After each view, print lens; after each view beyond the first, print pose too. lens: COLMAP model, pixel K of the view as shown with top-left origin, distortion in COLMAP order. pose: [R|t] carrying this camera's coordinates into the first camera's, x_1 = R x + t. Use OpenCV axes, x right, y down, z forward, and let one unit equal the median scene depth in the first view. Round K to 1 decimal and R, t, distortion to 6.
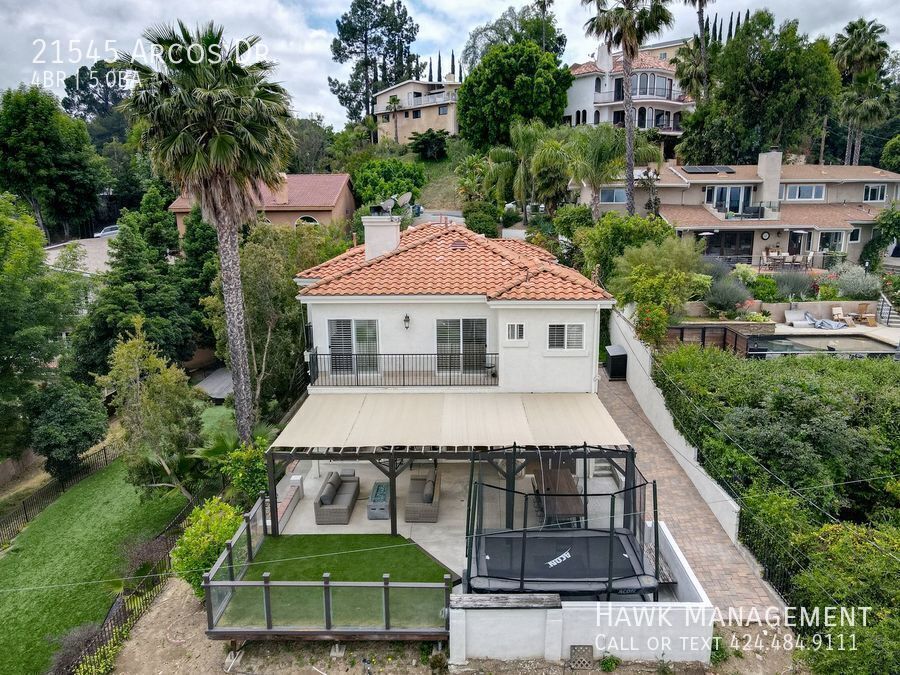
lens RADIAL K [[655.9, 0, 457.9], [0, 655.9, 337.6], [0, 0, 1]] dist [0.012425, 0.008952]
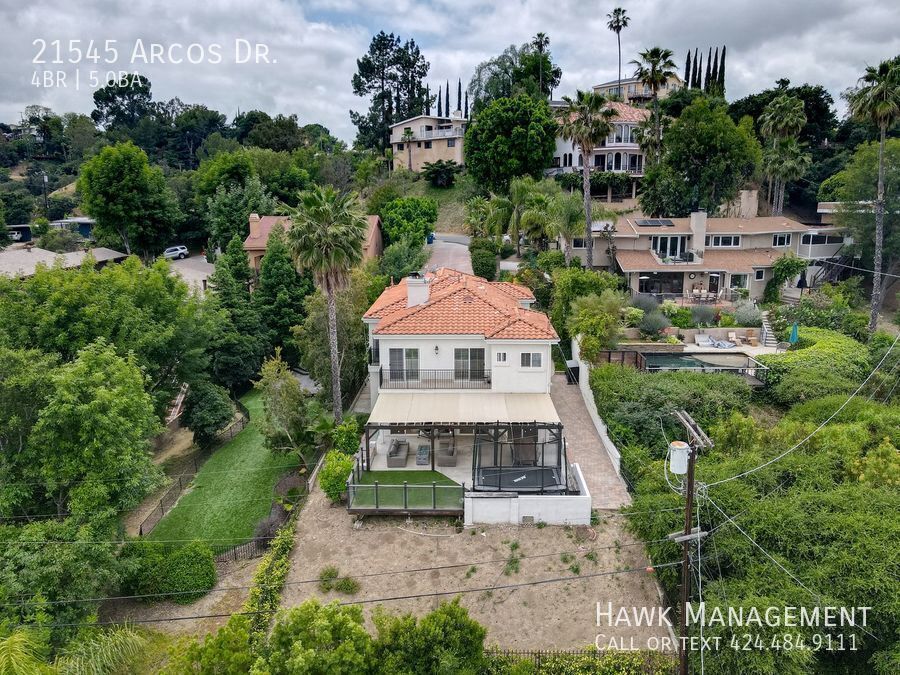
lens RADIAL K [[655.9, 0, 457.9], [0, 655.9, 337.6], [0, 0, 1]] dist [0.012425, 0.008952]
pose [[0.999977, 0.002988, -0.006106, -0.008871], [-0.002936, 0.999959, 0.008573, -0.044764], [0.006131, -0.008555, 0.999945, -0.423819]]
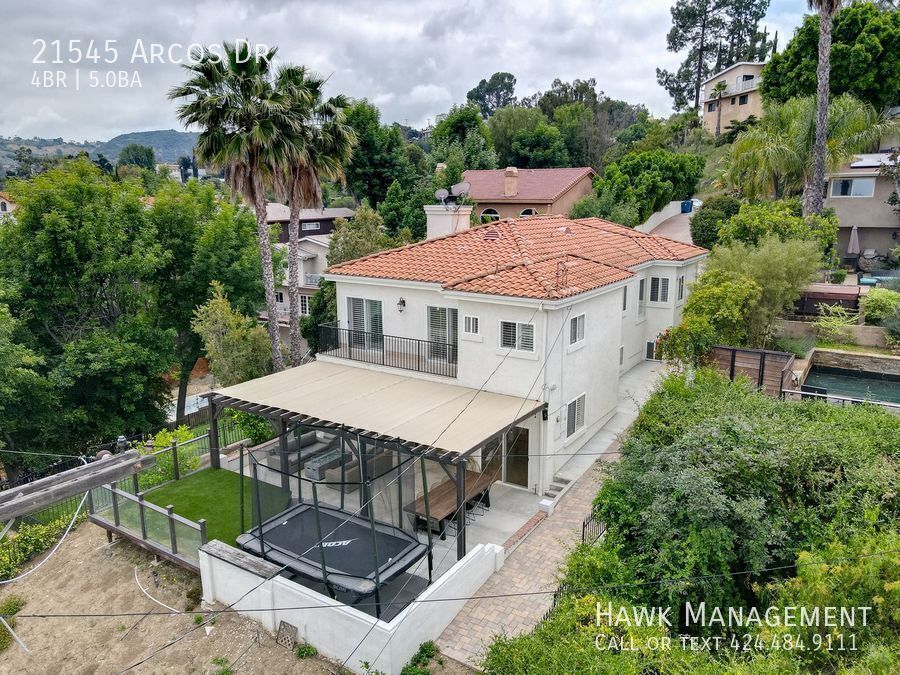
lens RADIAL K [[655.9, 0, 457.9], [0, 655.9, 337.6], [0, 0, 1]] dist [0.012425, 0.008952]
pose [[0.842982, 0.120087, -0.524367, 0.351978], [-0.117678, 0.992322, 0.038073, -0.015029], [0.524913, 0.029611, 0.850641, 0.105235]]
